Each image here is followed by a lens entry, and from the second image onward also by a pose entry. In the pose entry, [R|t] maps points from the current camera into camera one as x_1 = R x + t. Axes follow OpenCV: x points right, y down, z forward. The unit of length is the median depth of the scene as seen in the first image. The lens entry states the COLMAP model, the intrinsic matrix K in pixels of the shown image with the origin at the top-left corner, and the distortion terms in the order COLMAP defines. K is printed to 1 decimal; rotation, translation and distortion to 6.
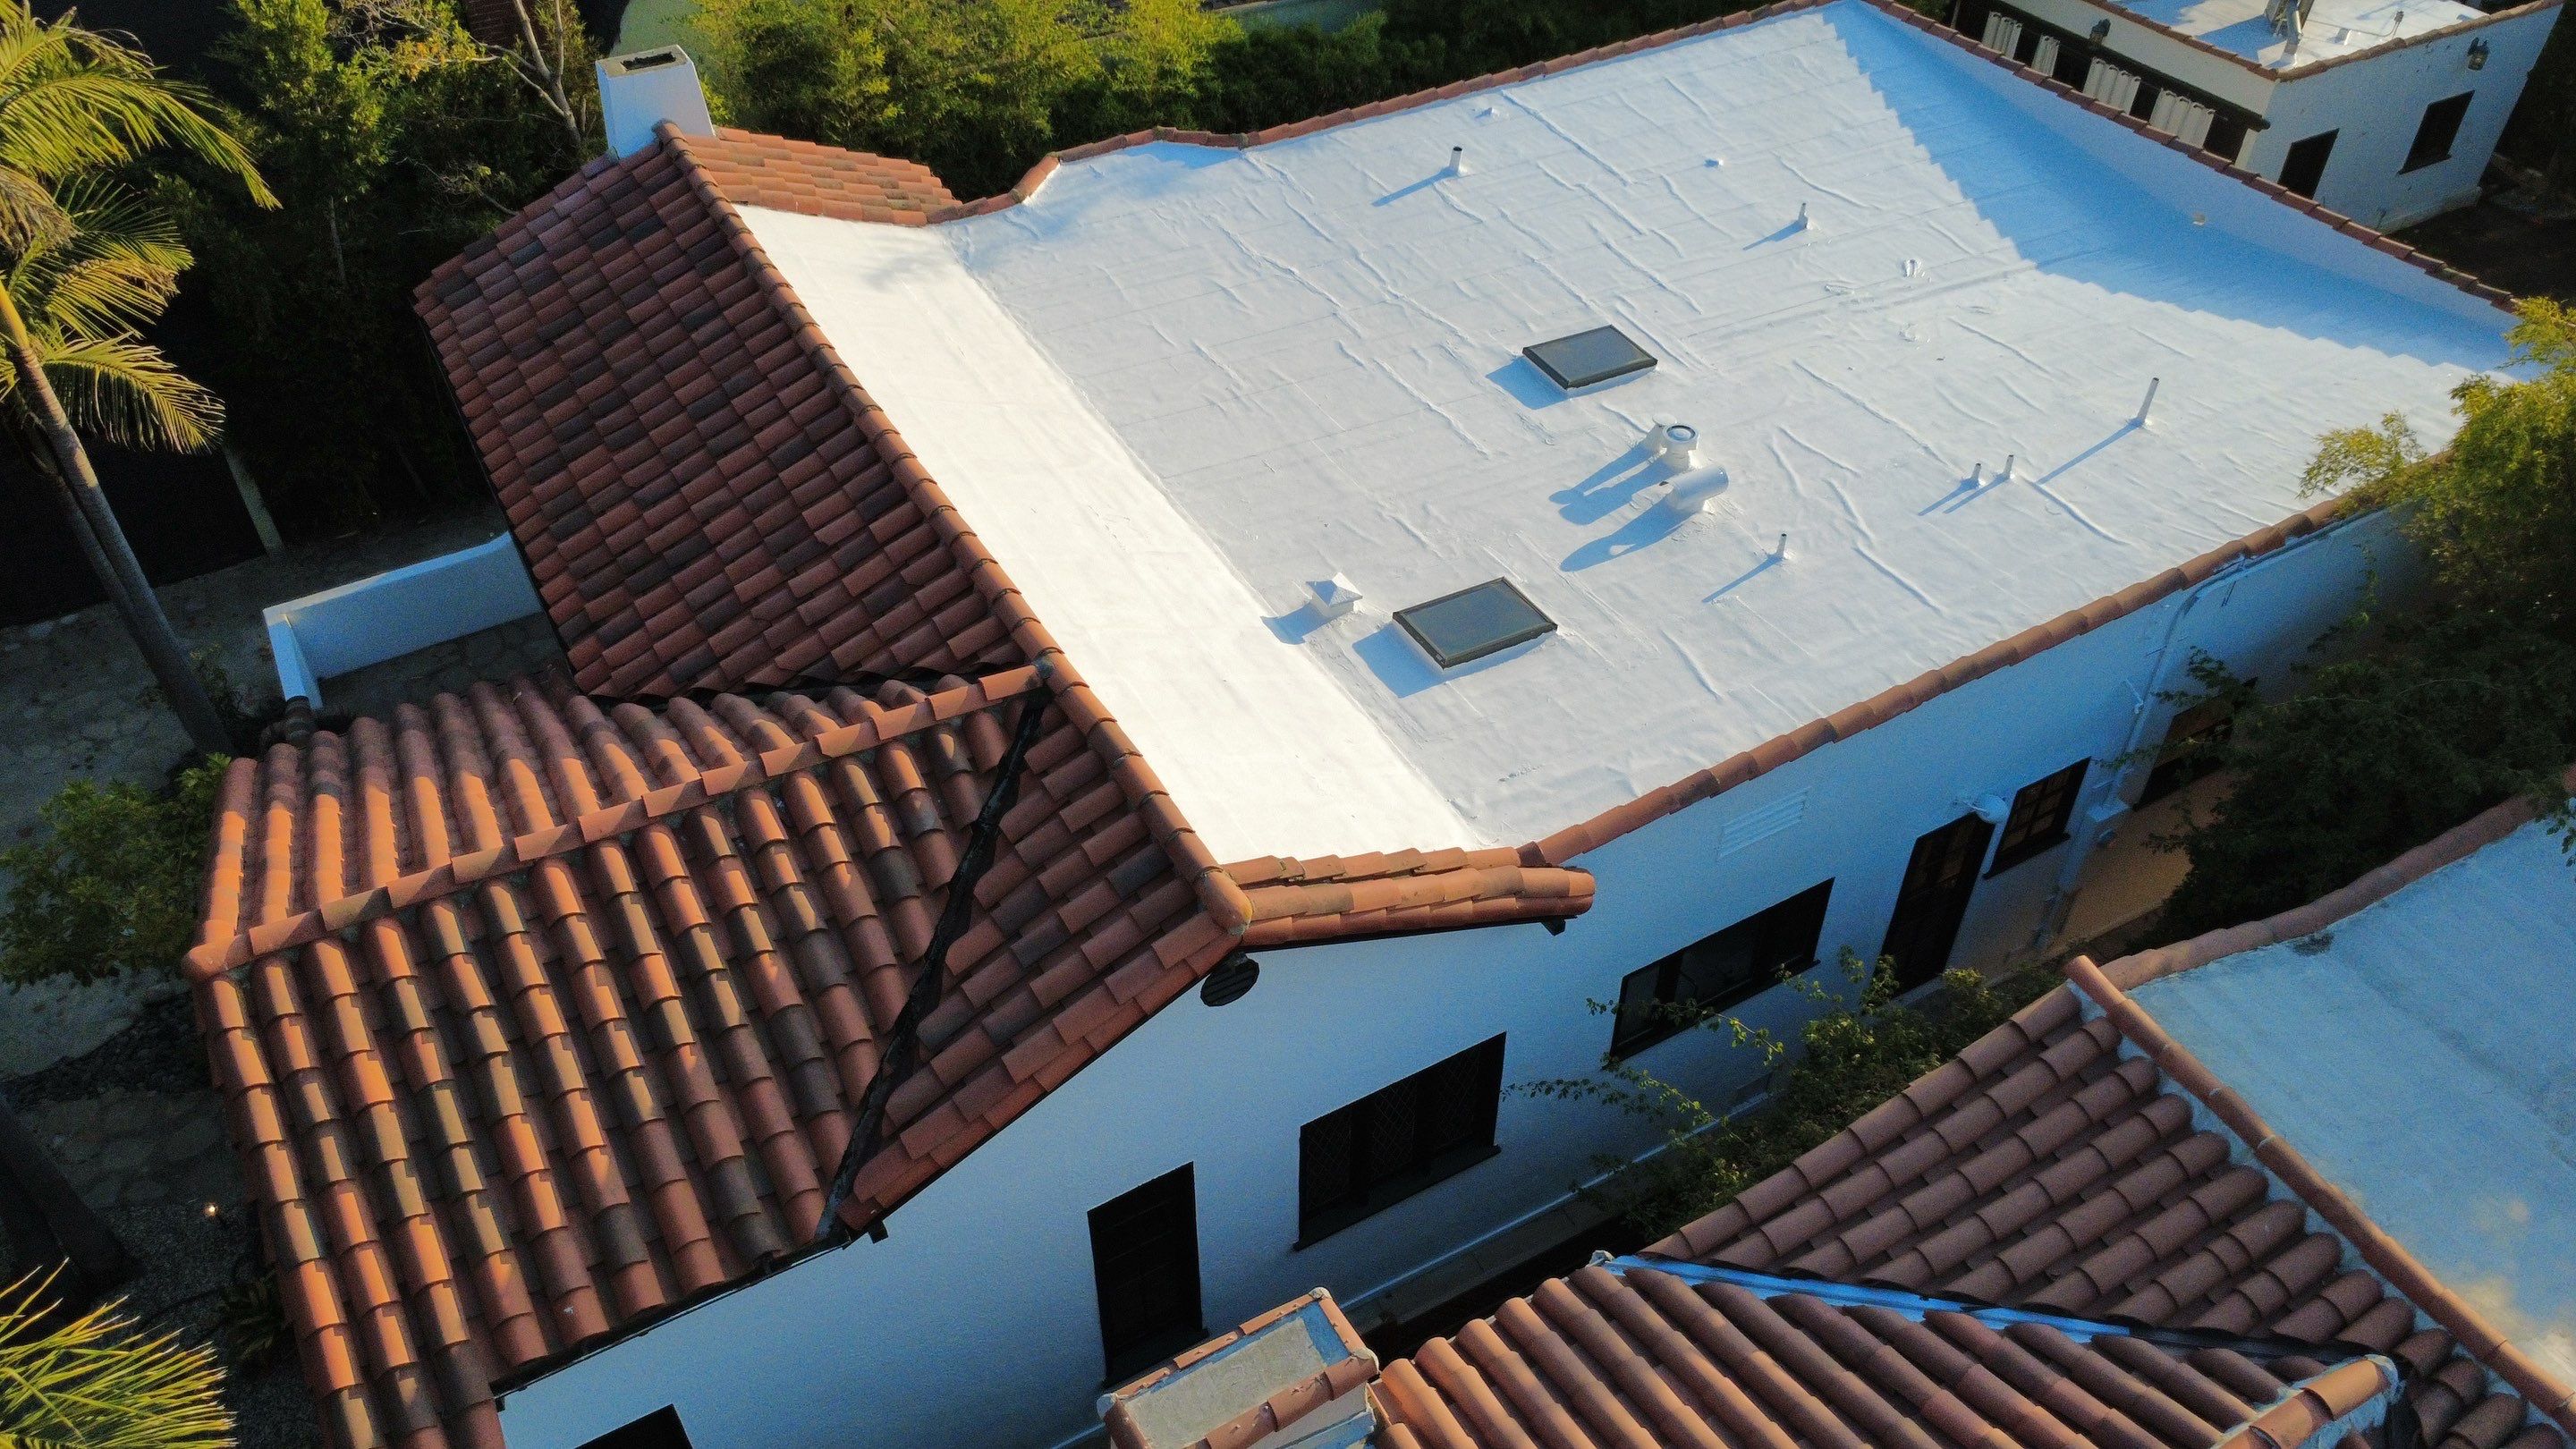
lens RADIAL K [[1888.9, 0, 1282.5], [0, 1888.9, 714.1], [0, 0, 1]] dist [-0.006309, -0.006333]
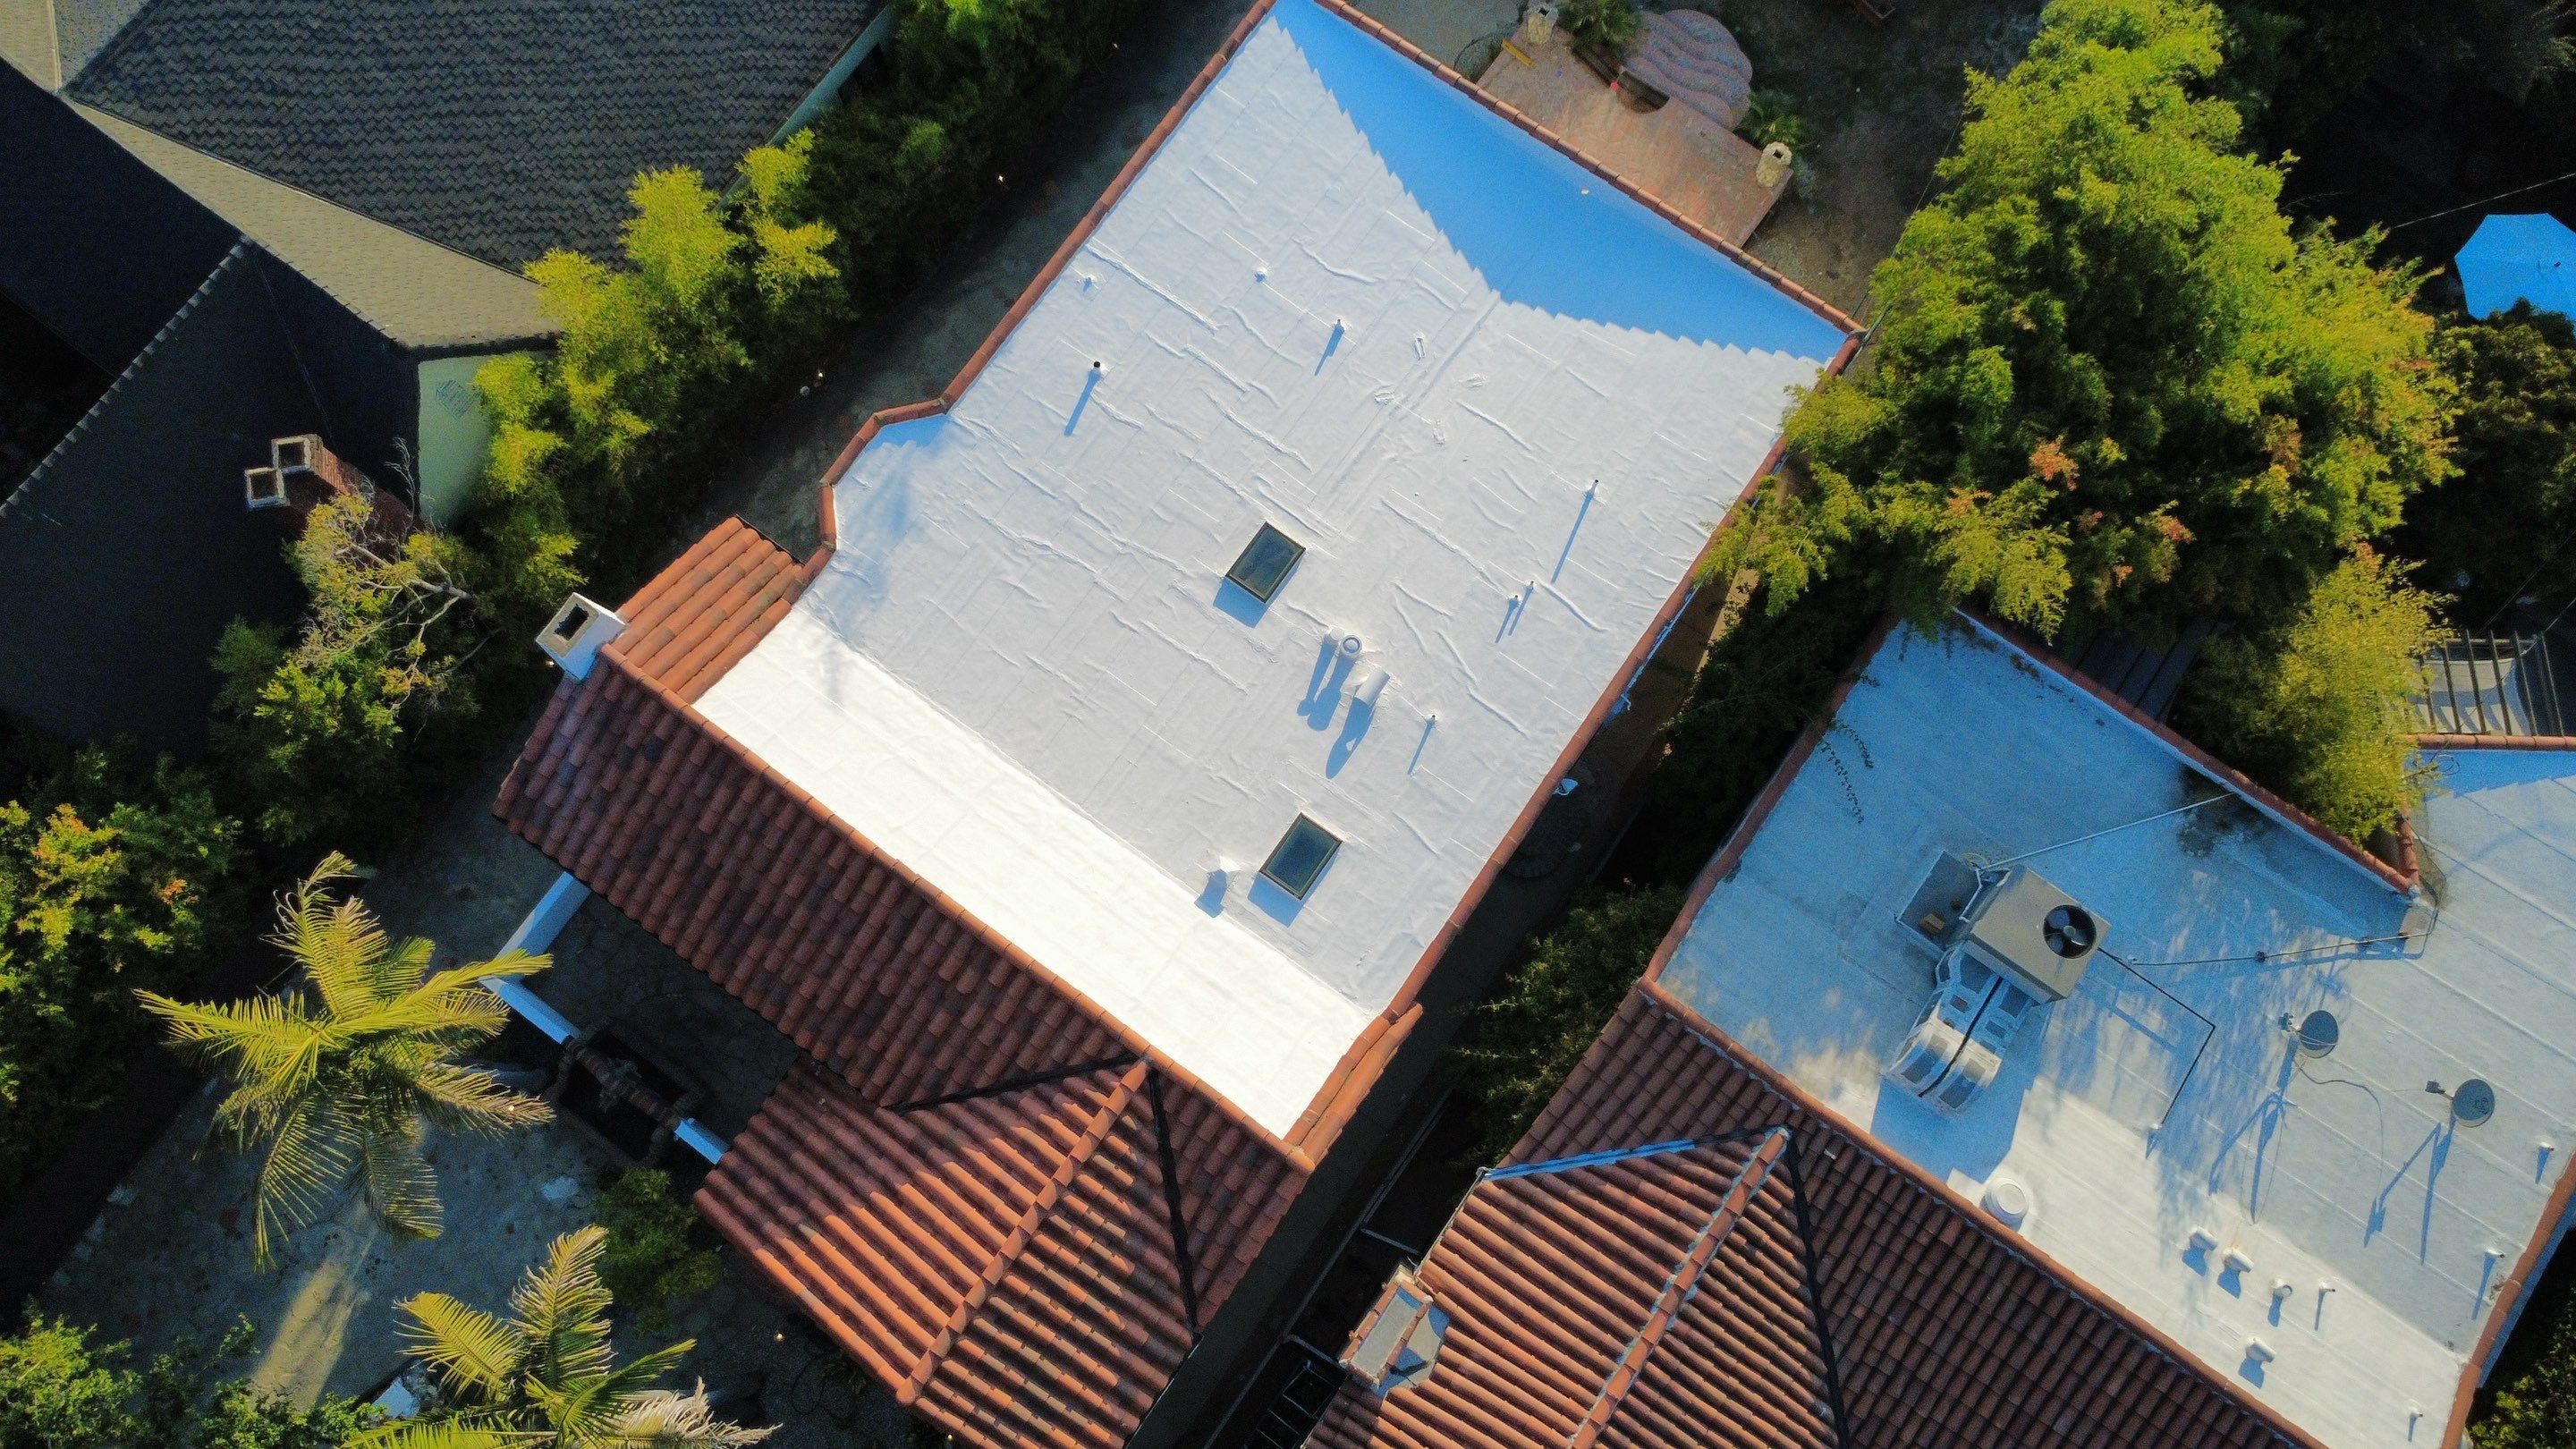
lens RADIAL K [[1888.9, 0, 1274.5], [0, 1888.9, 723.2], [0, 0, 1]] dist [-0.006309, -0.006333]
pose [[0.905168, -0.413675, 0.097690, -0.056736], [0.283794, 0.759272, 0.585634, -1.491217], [-0.316435, -0.502374, 0.804667, -0.483957]]
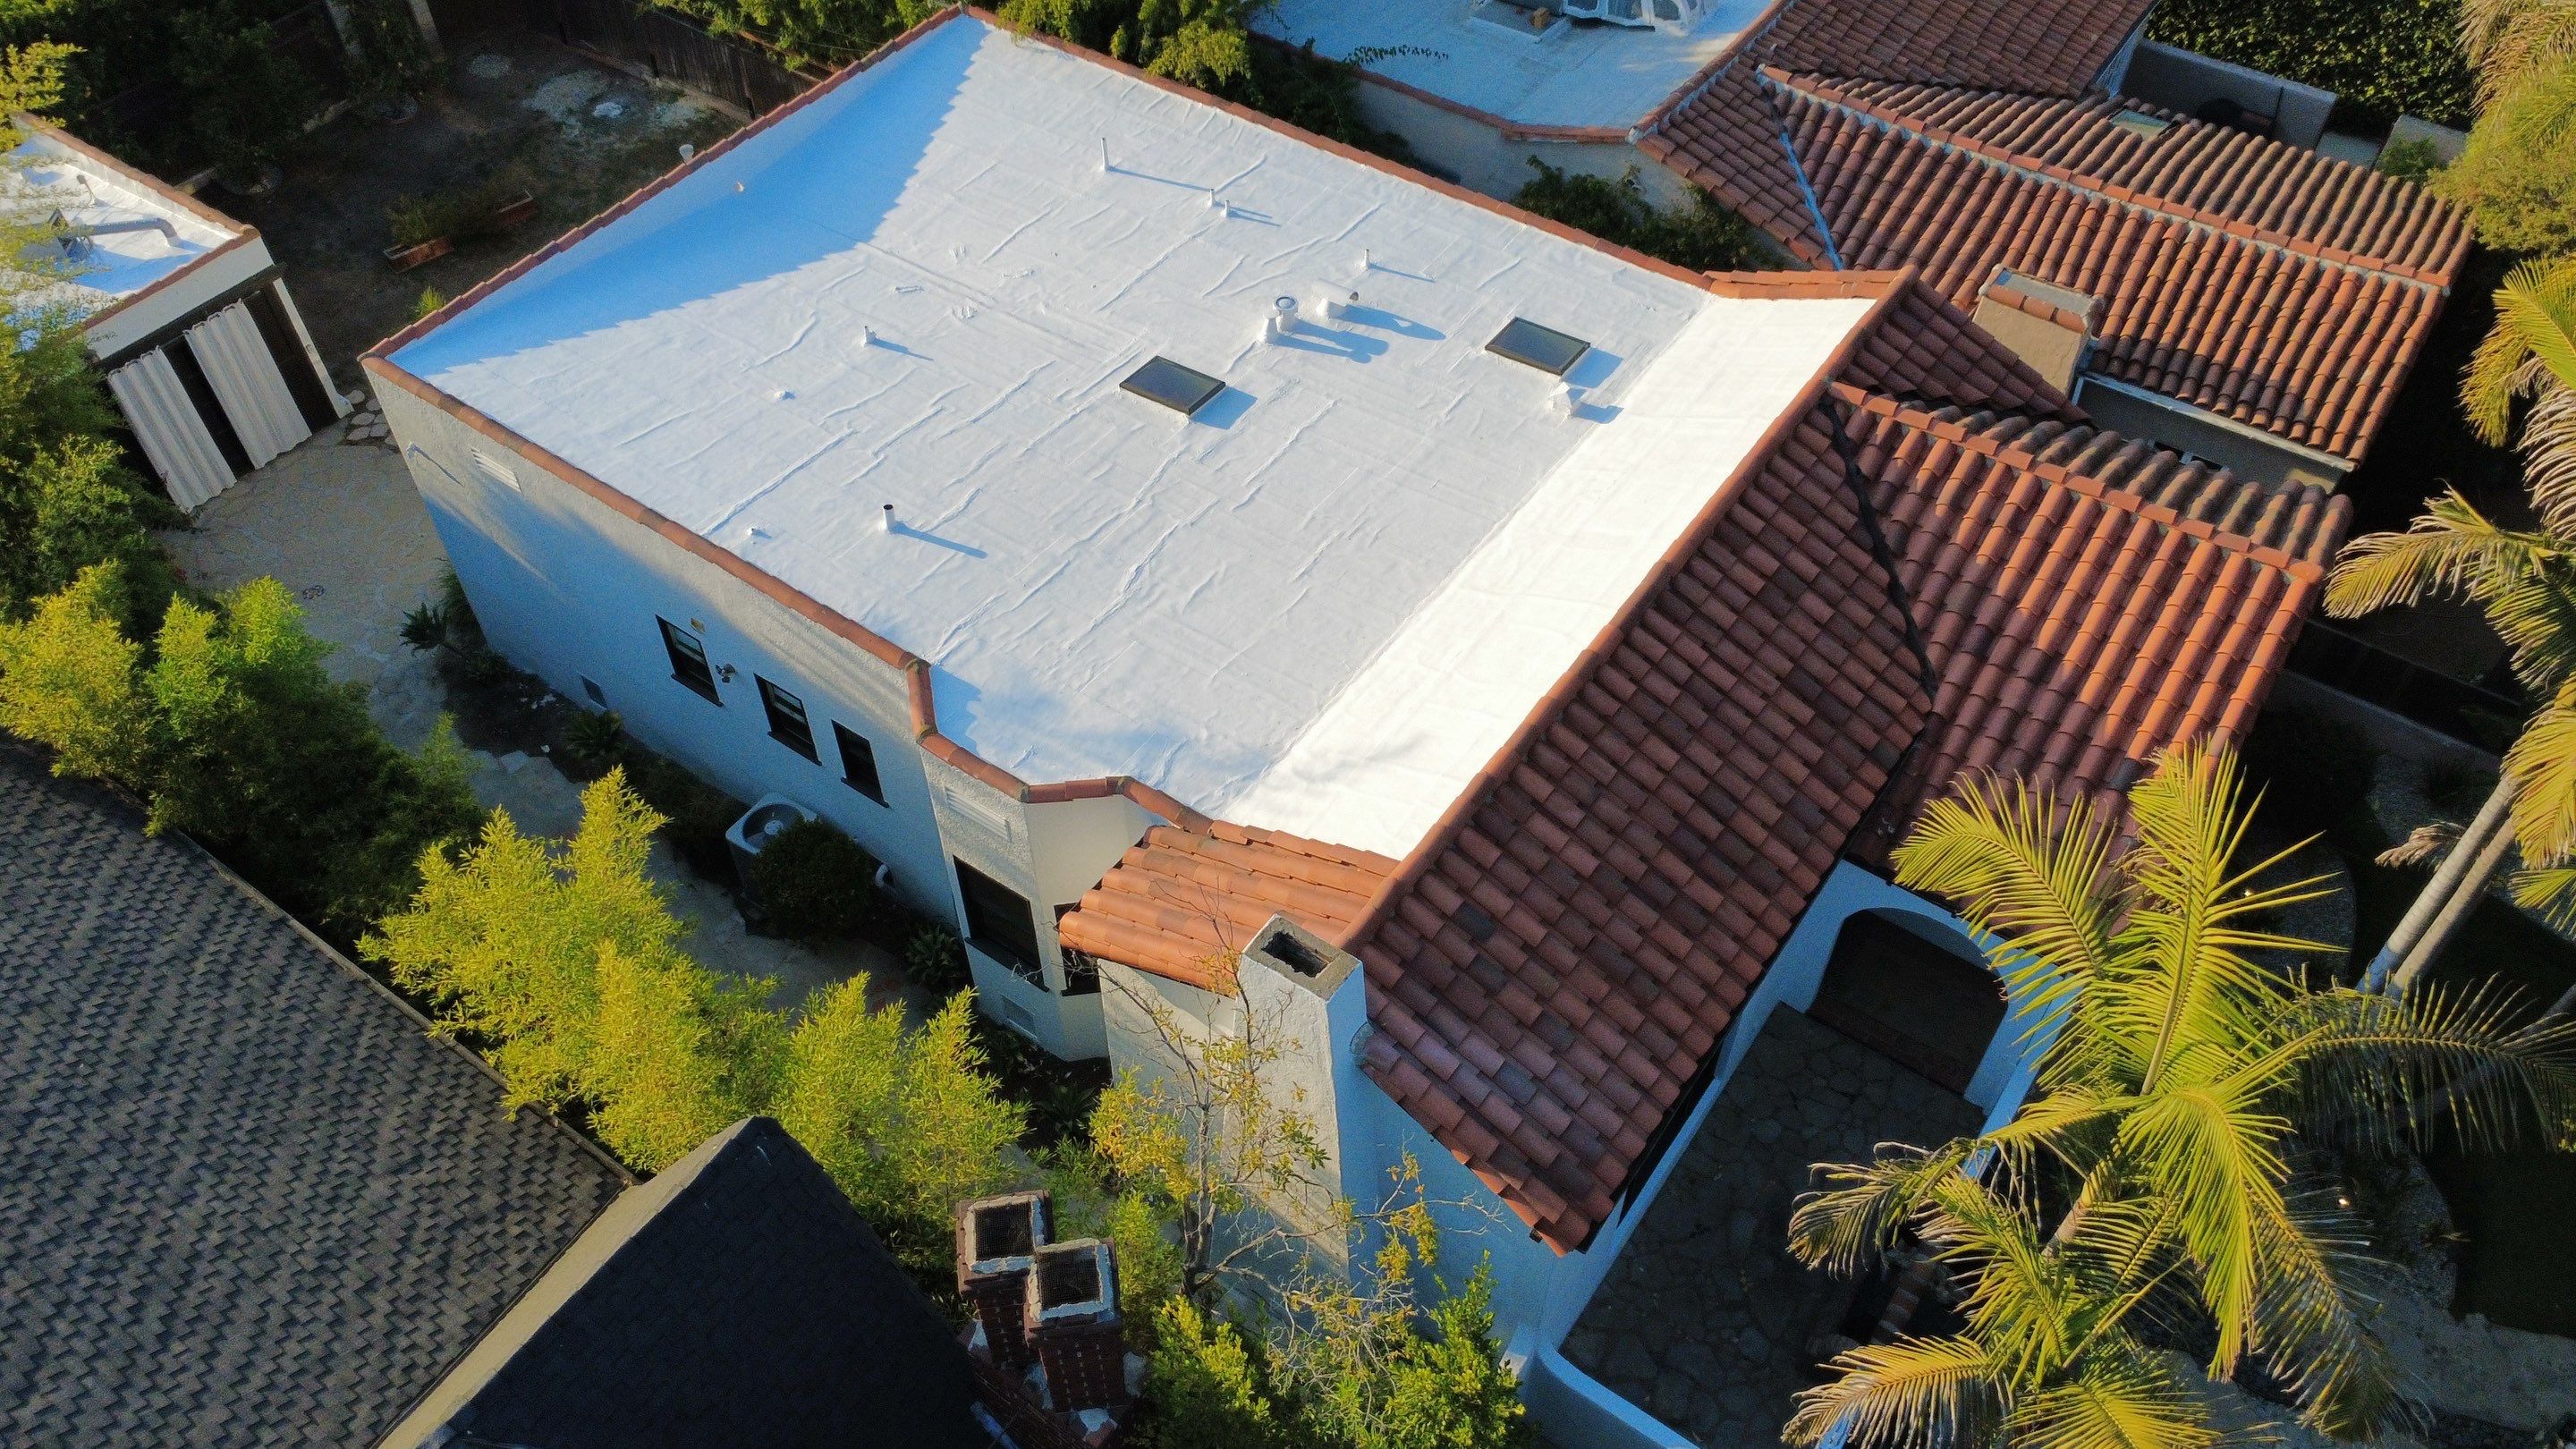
lens RADIAL K [[1888.9, 0, 1285.9], [0, 1888.9, 713.9], [0, 0, 1]] dist [-0.006309, -0.006333]
pose [[-0.425753, -0.667475, 0.610911, -1.180892], [0.605552, 0.291492, 0.740499, -1.517679], [-0.672340, 0.685208, 0.280087, 1.110475]]
